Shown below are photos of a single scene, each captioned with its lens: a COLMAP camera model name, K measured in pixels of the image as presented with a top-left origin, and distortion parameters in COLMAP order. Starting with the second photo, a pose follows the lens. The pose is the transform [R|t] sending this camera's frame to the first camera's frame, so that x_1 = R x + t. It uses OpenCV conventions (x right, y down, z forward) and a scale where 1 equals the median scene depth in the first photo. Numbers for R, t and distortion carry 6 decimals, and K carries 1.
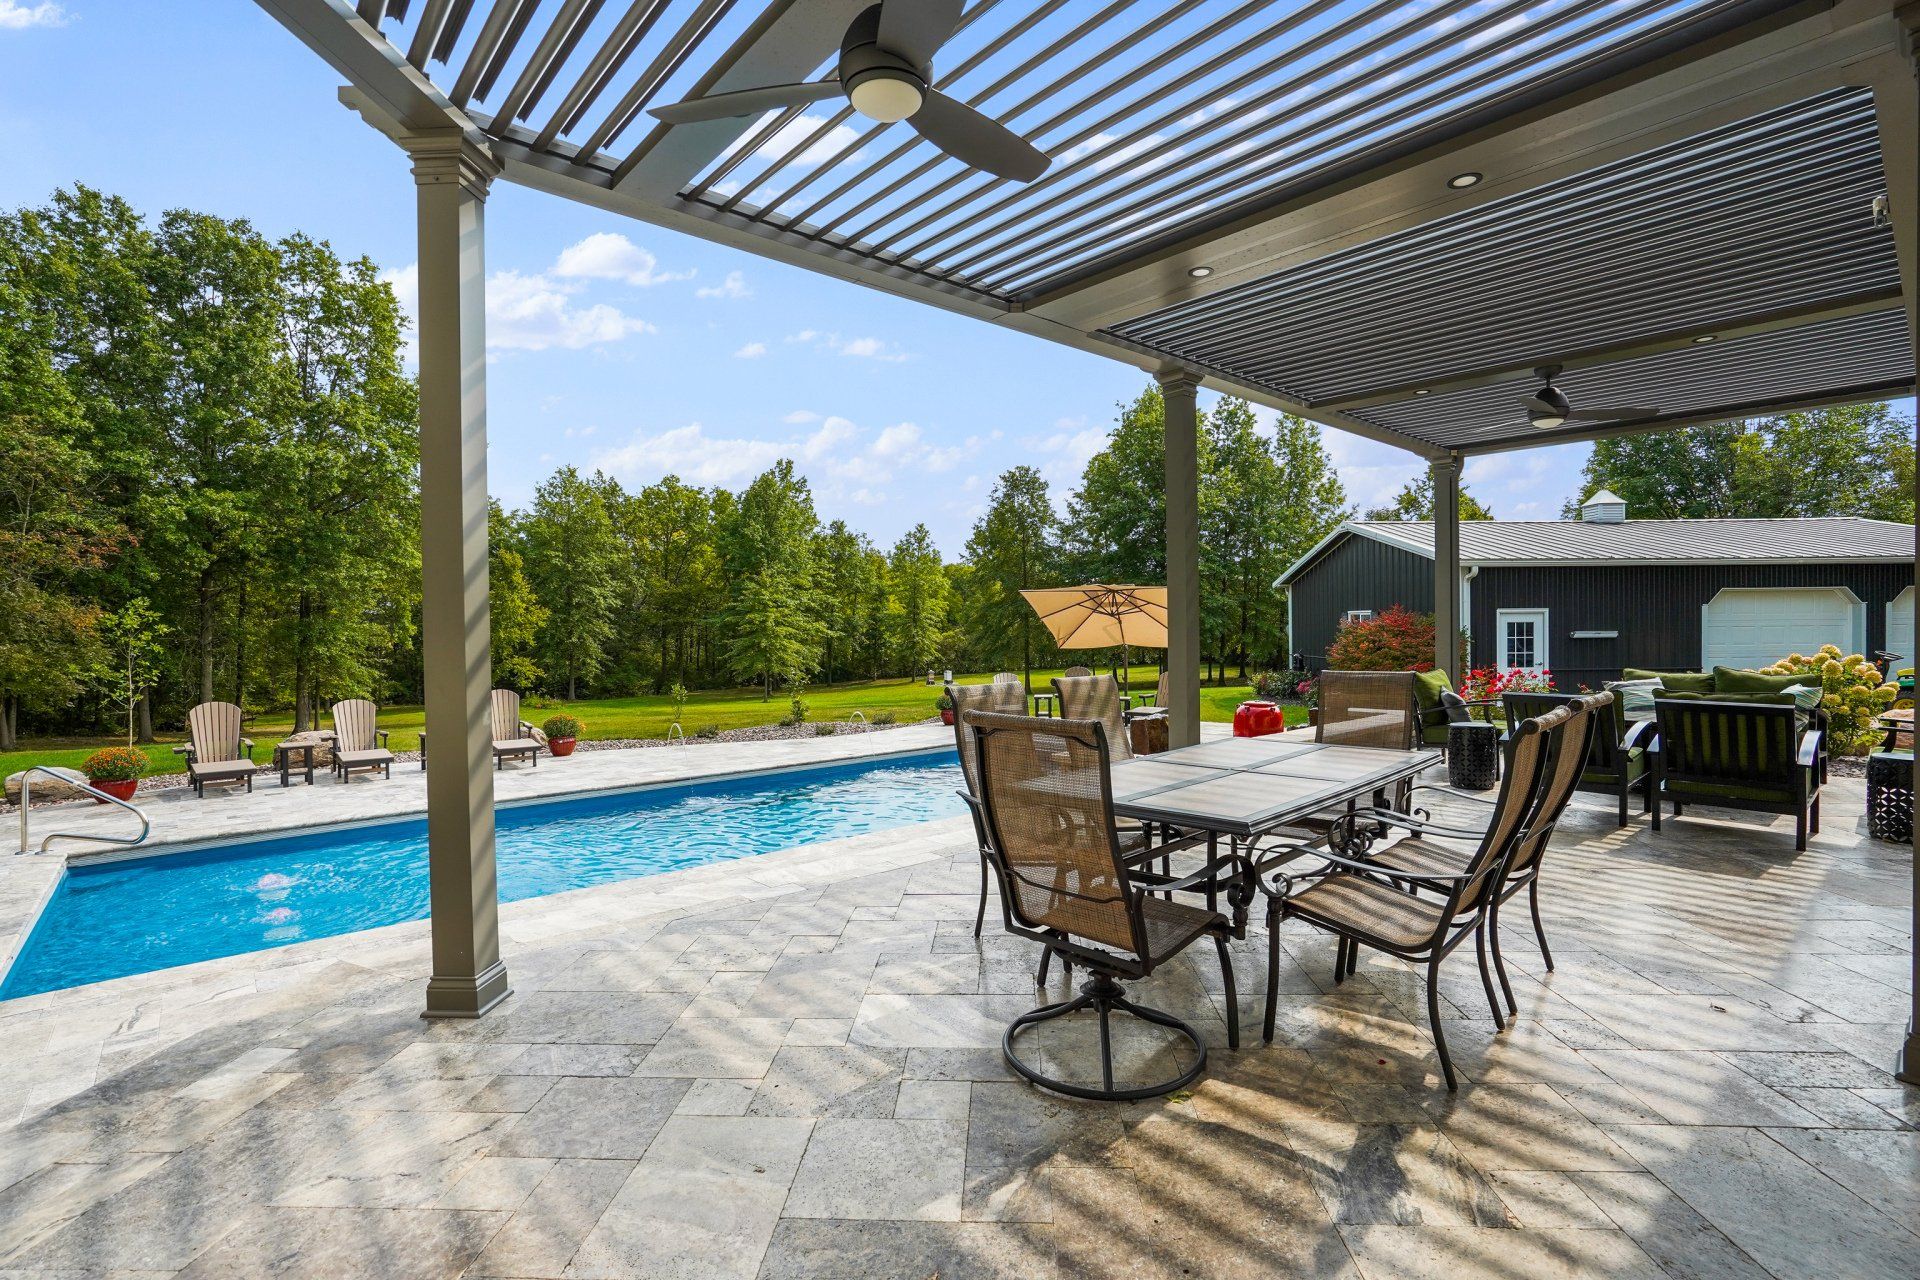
lens RADIAL K [[898.3, 0, 960.0], [0, 898.3, 640.0], [0, 0, 1]] dist [-0.076851, 0.033363]
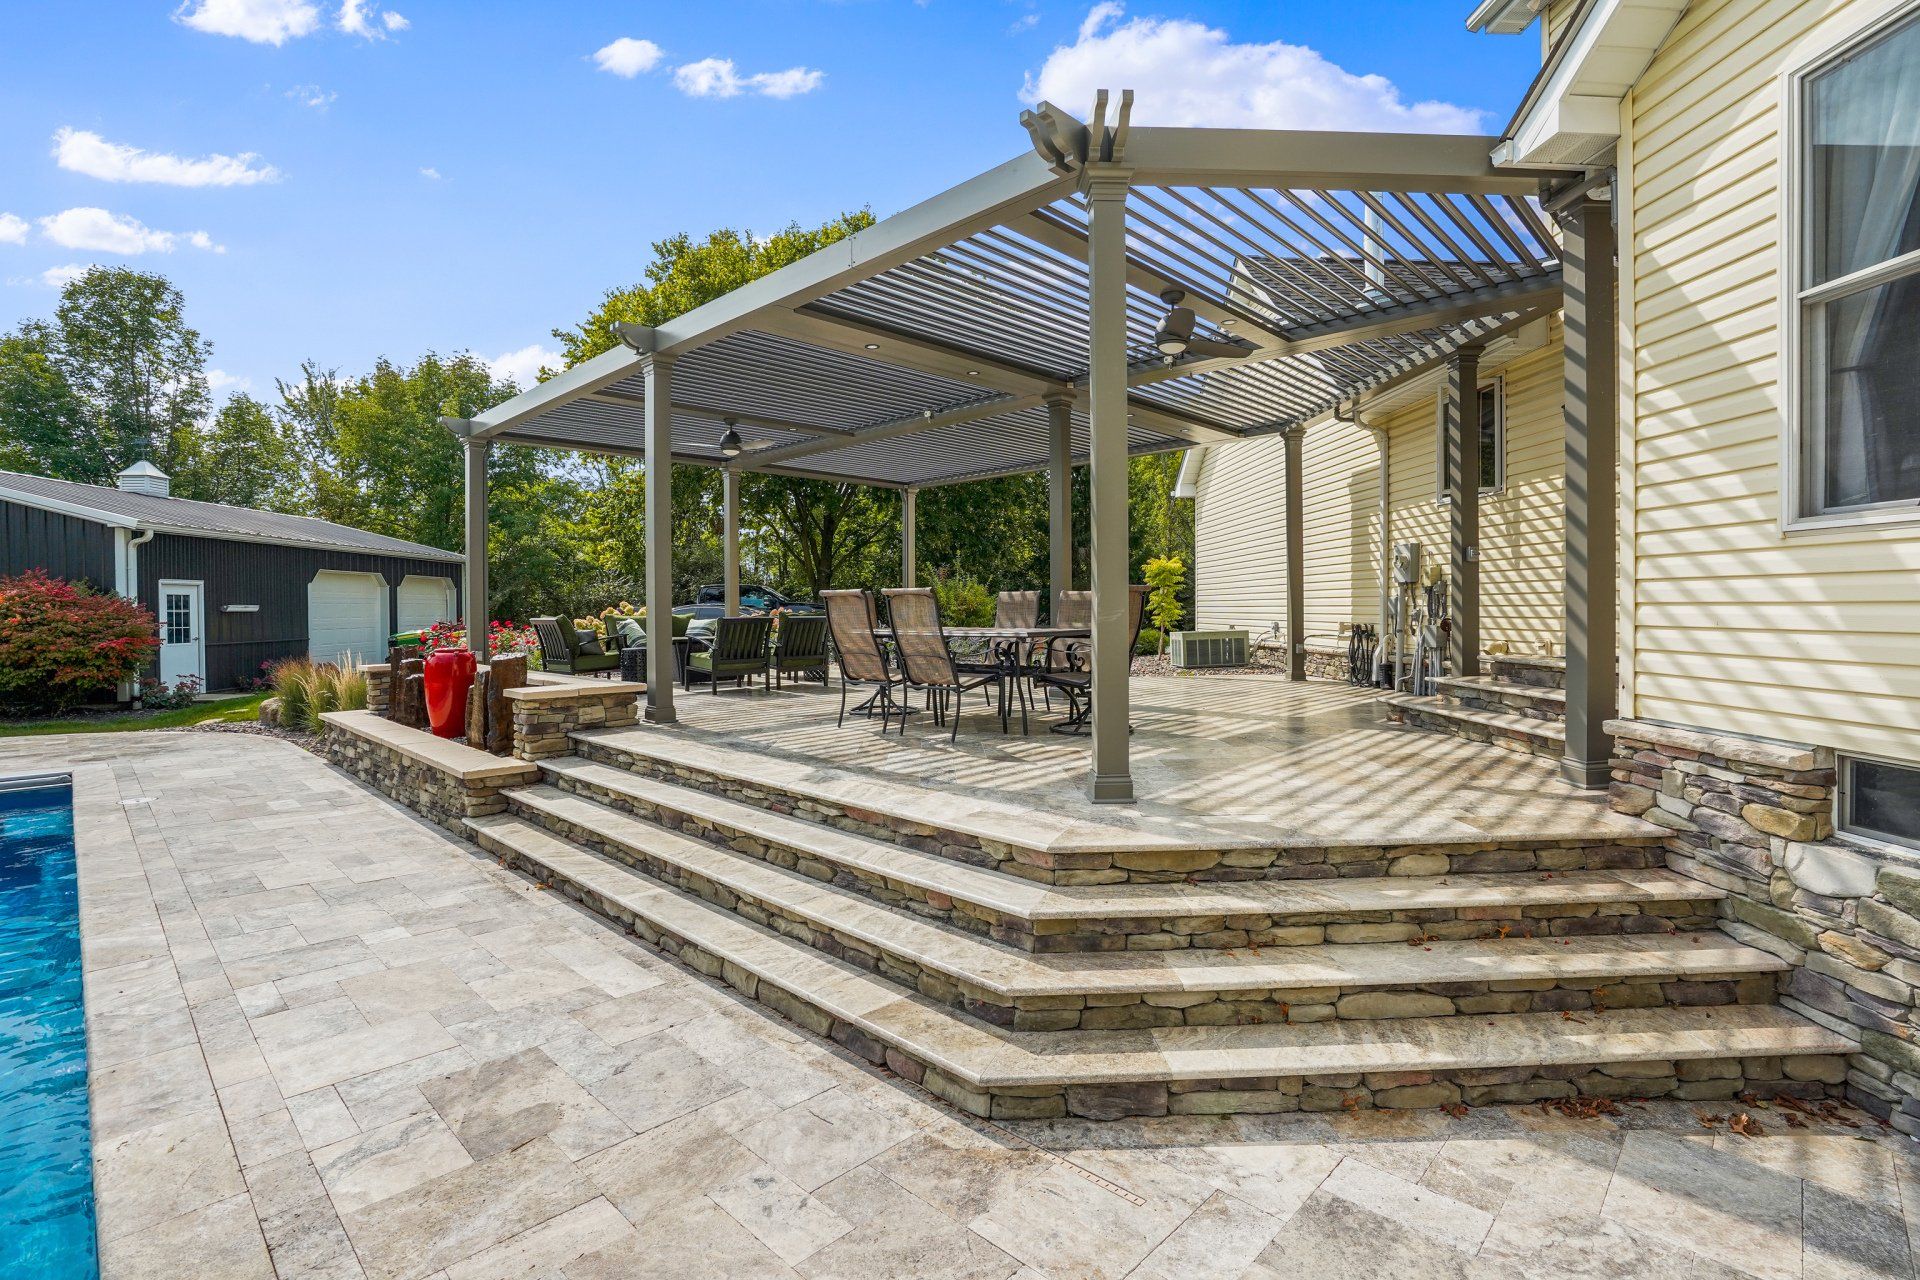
lens RADIAL K [[896.0, 0, 963.0], [0, 896.0, 631.8], [0, 0, 1]] dist [-0.036607, 0.007190]
pose [[-0.072738, -0.016071, 0.997222, -0.085320], [0.022492, 0.999589, 0.017750, 0.005268], [-0.997097, 0.023721, -0.072347, 0.057511]]
